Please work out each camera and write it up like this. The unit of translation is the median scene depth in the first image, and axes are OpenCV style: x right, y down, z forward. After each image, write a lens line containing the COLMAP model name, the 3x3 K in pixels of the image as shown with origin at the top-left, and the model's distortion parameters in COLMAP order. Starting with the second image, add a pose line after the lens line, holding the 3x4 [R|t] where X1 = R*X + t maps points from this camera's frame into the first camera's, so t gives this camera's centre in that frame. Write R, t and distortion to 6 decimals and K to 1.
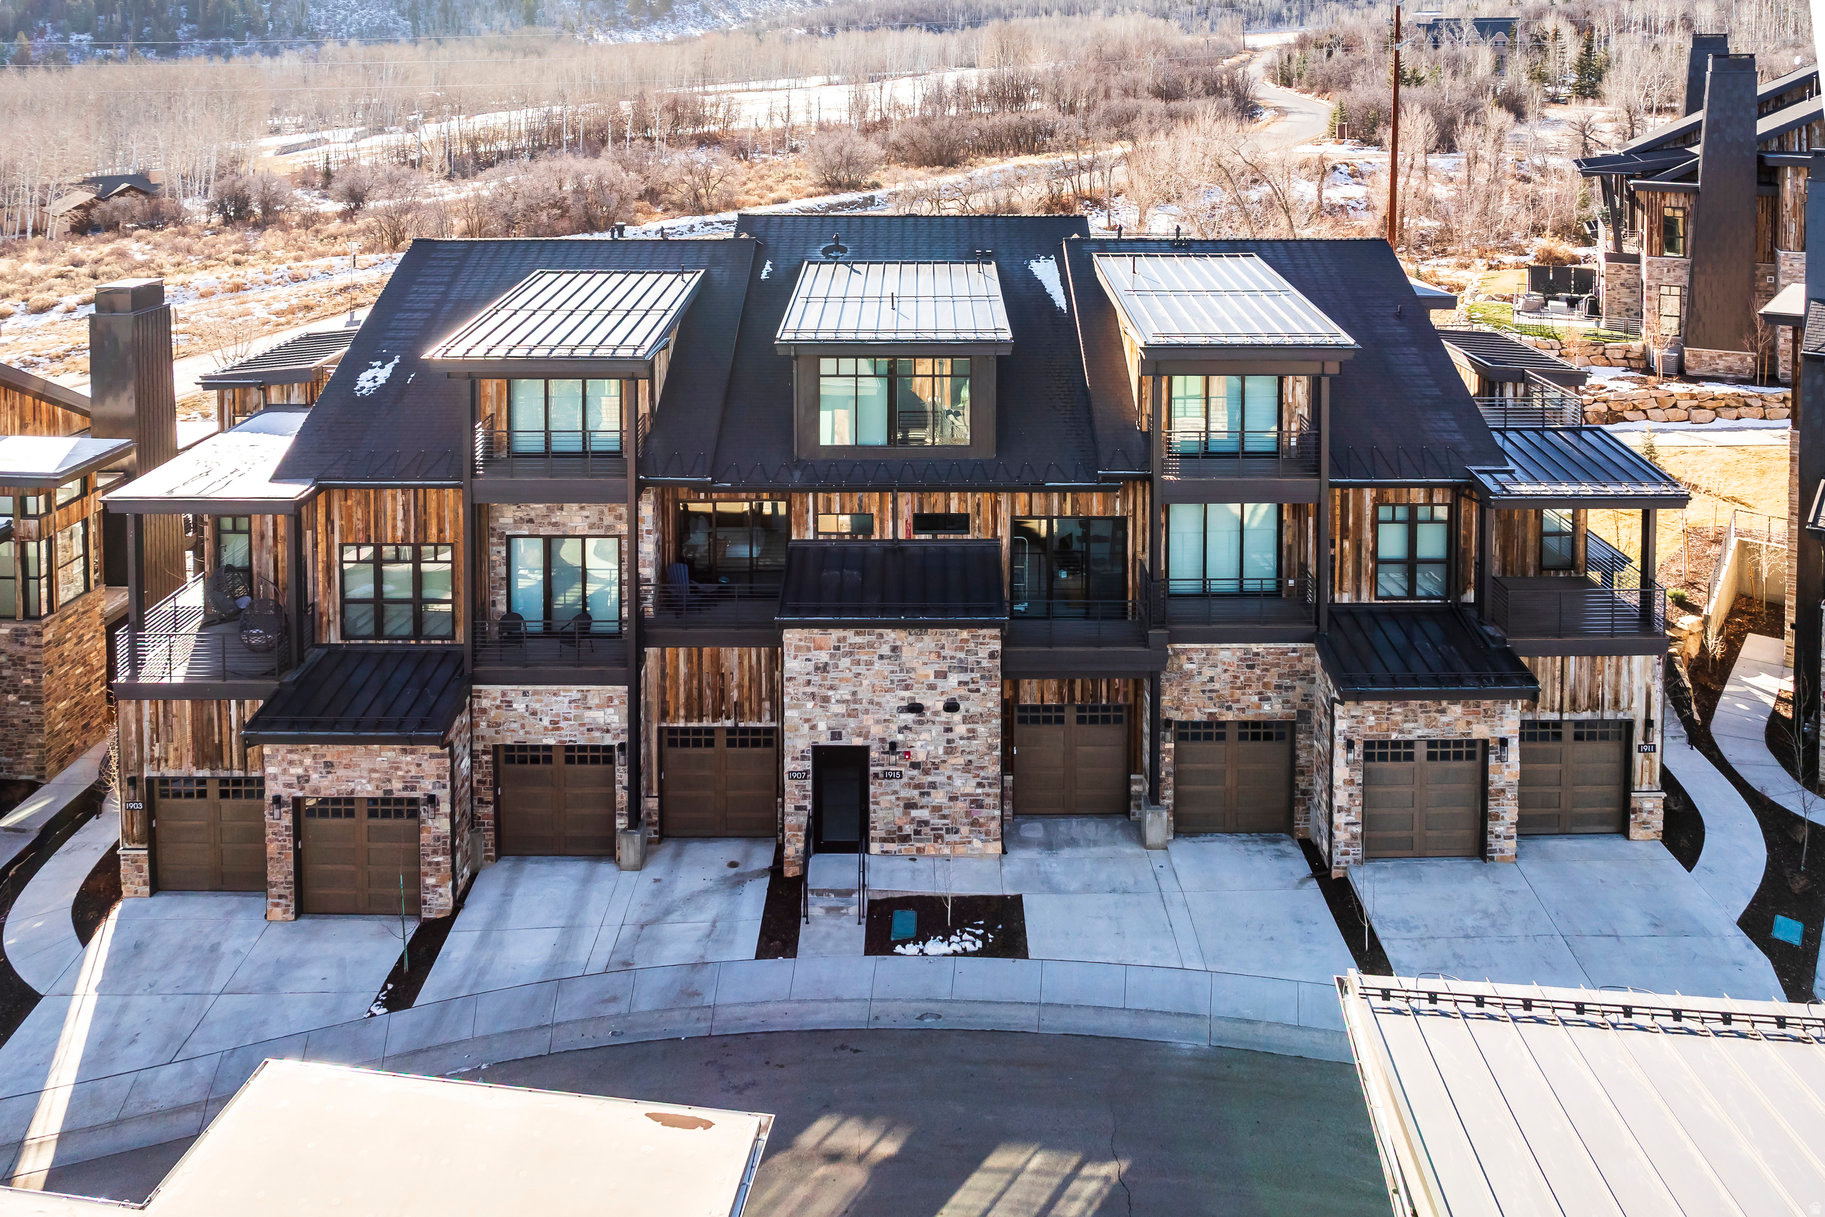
lens RADIAL K [[1321.6, 0, 911.8], [0, 1321.6, 130.6], [0, 0, 1]] dist [-0.003878, -0.026914]
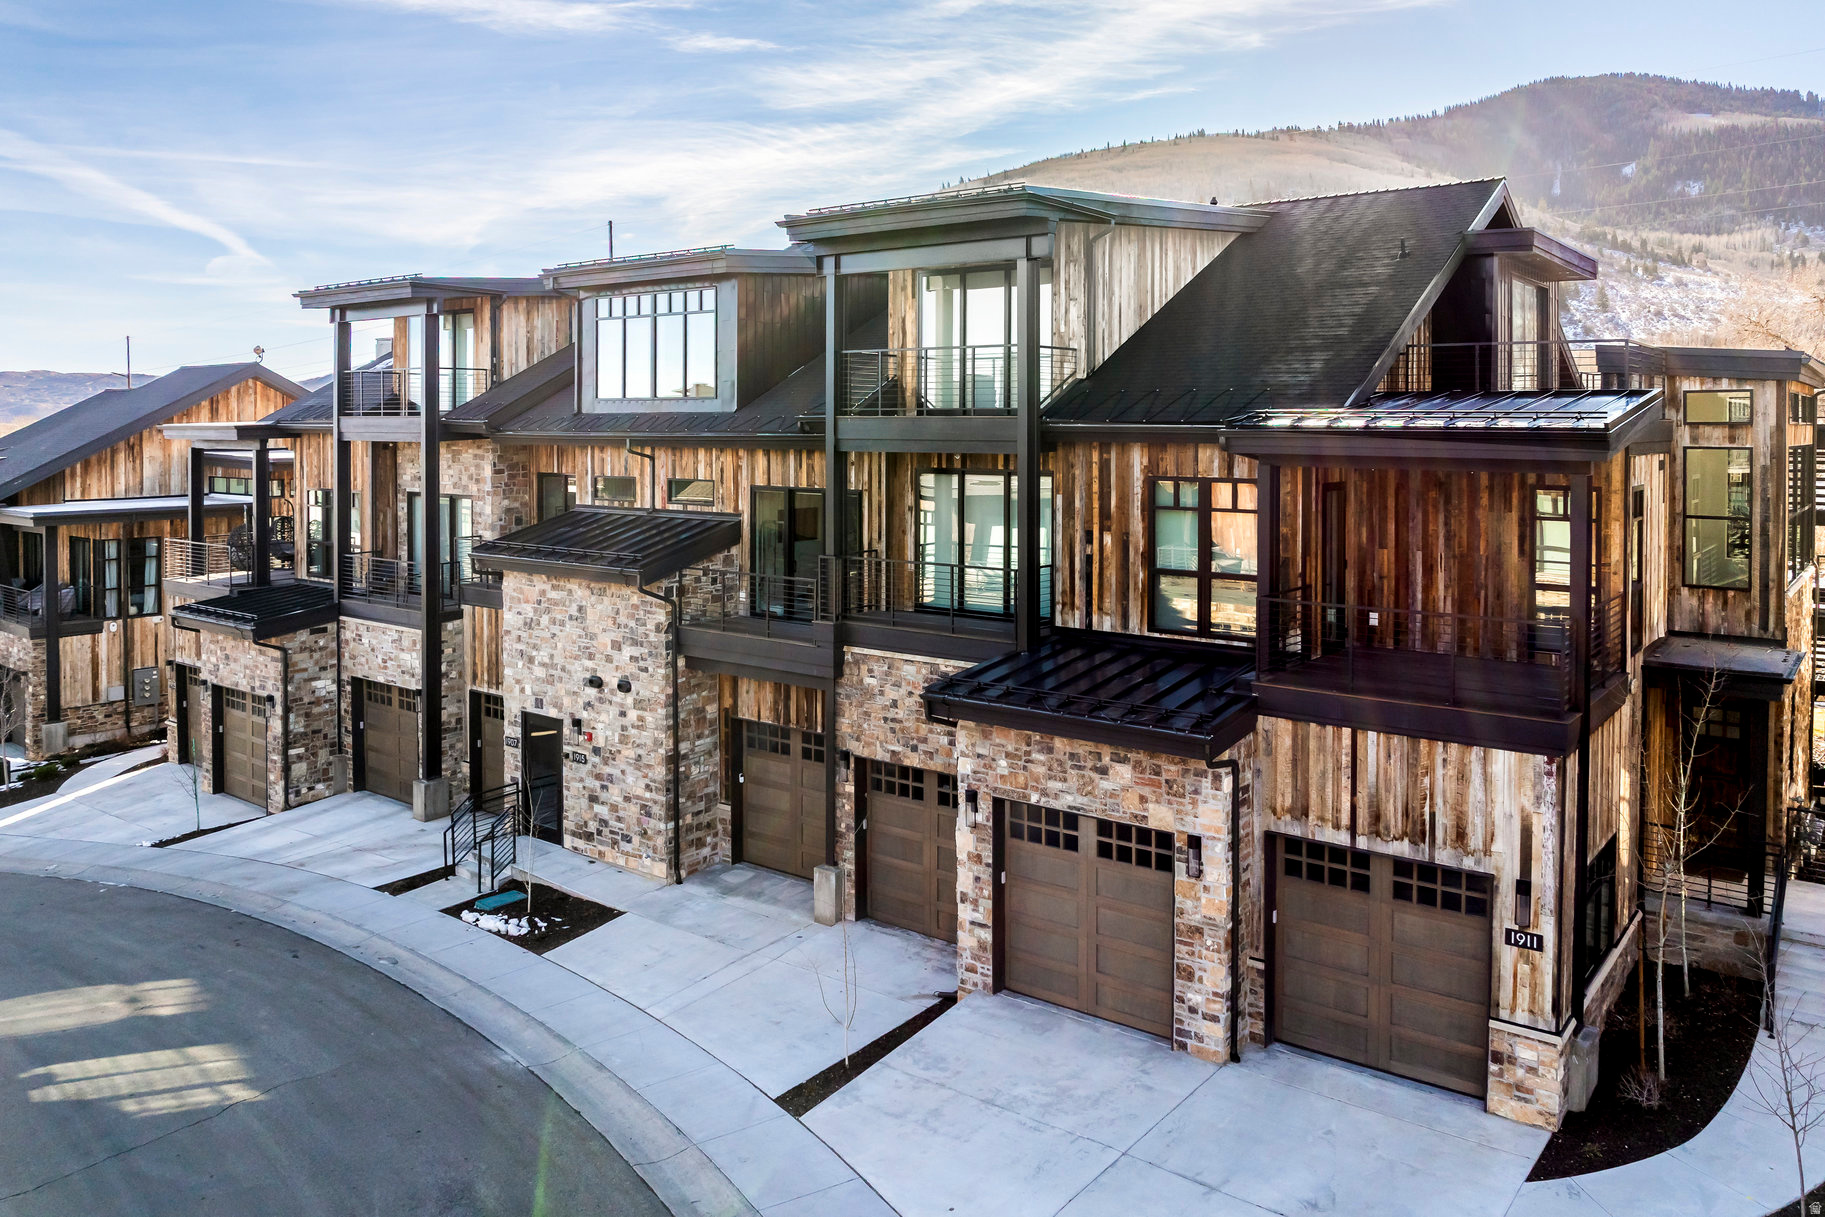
lens RADIAL K [[1349.0, 0, 873.1], [0, 1349.0, 437.6], [0, 0, 1]] dist [-0.029710, -0.008004]
pose [[0.781675, 0.009526, -0.623613, 0.680144], [-0.023749, 0.999613, -0.014499, 0.288880], [0.623233, 0.026144, 0.781599, 0.430403]]
